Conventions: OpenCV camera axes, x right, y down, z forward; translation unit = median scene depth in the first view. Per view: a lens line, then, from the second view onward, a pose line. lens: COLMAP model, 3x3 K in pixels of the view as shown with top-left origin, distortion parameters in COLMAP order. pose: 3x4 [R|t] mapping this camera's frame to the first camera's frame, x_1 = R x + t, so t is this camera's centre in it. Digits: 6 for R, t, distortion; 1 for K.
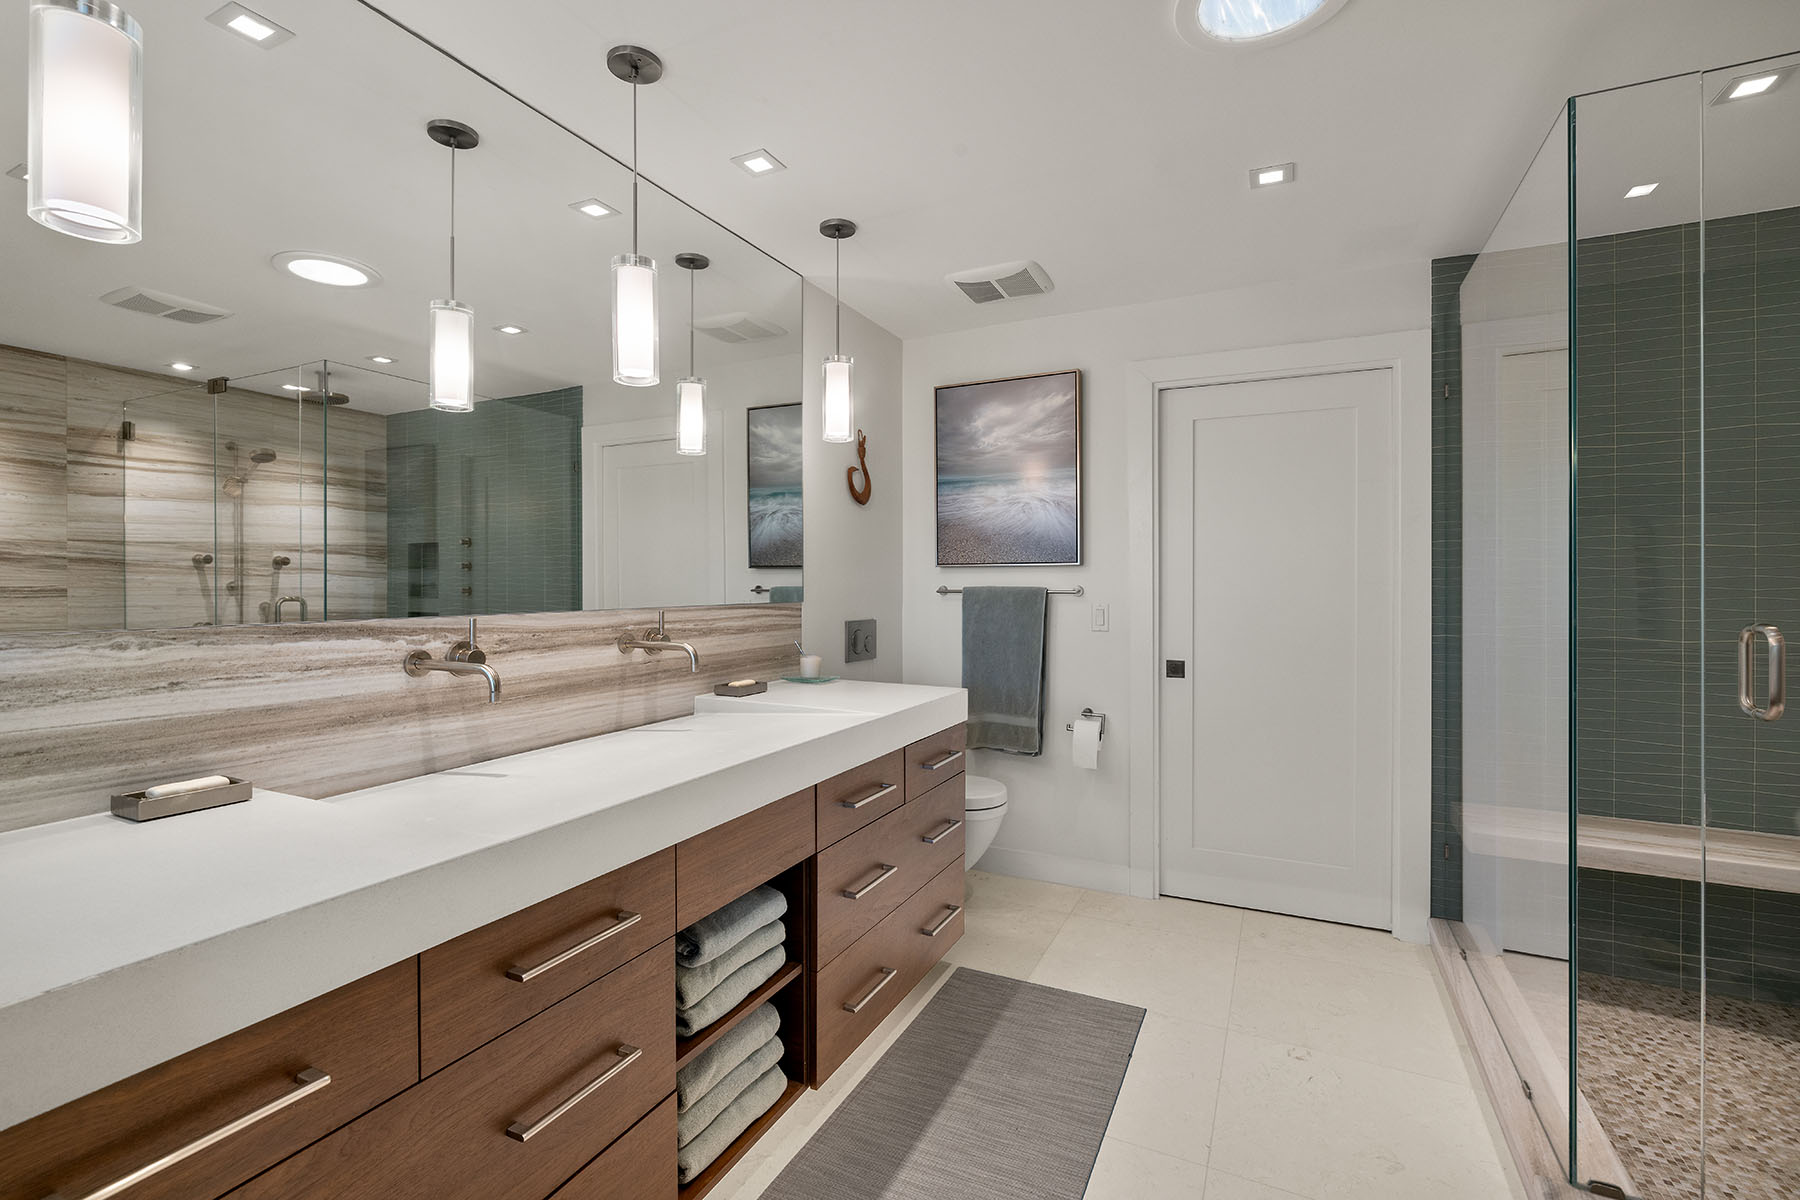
lens RADIAL K [[799.2, 0, 894.0], [0, 799.2, 585.9], [0, 0, 1]] dist [-0.004192, -0.001476]
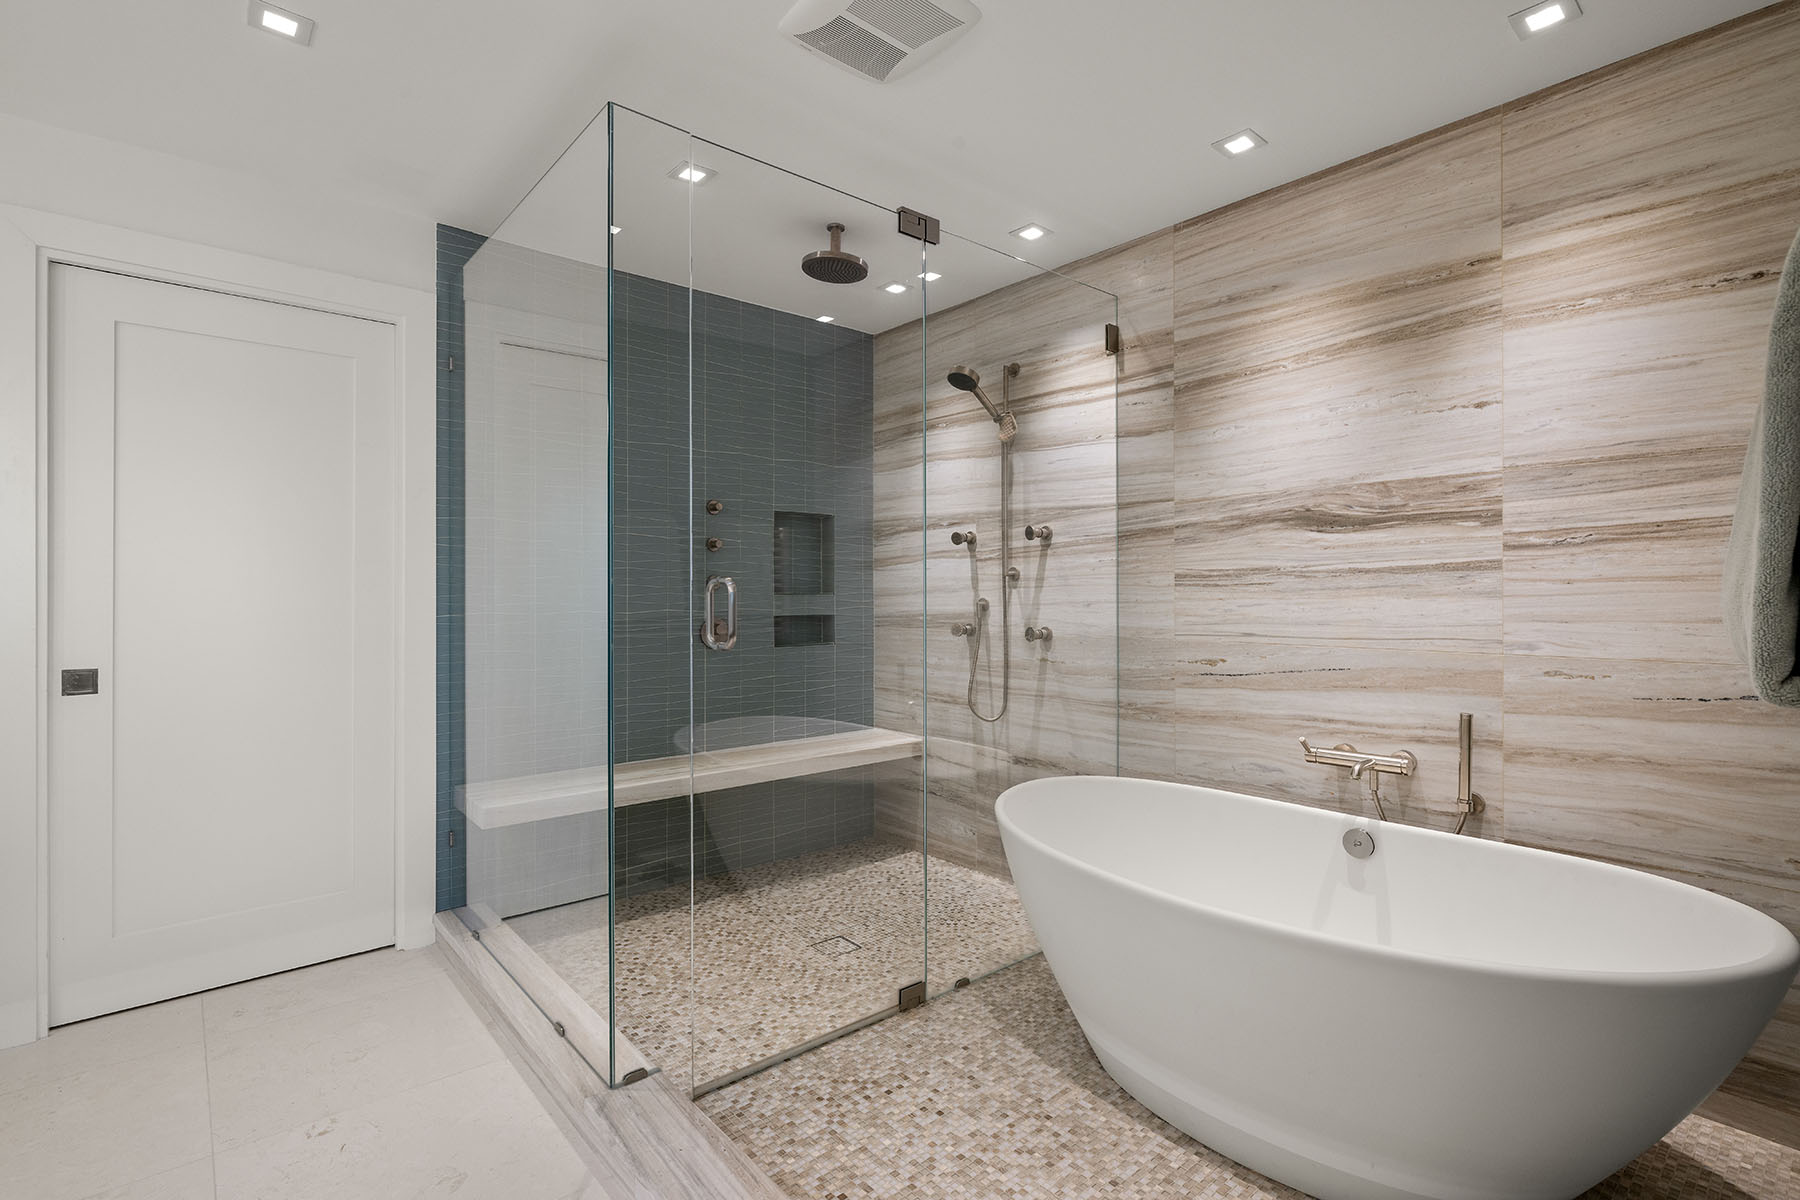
lens RADIAL K [[829.2, 0, 901.0], [0, 829.2, 596.5], [0, 0, 1]] dist [-0.015134, 0.000056]
pose [[0.372415, 0.000970, 0.928066, -0.036256], [0.007472, 0.999964, -0.004043, 0.049152], [-0.928036, 0.008441, 0.372395, 0.122160]]
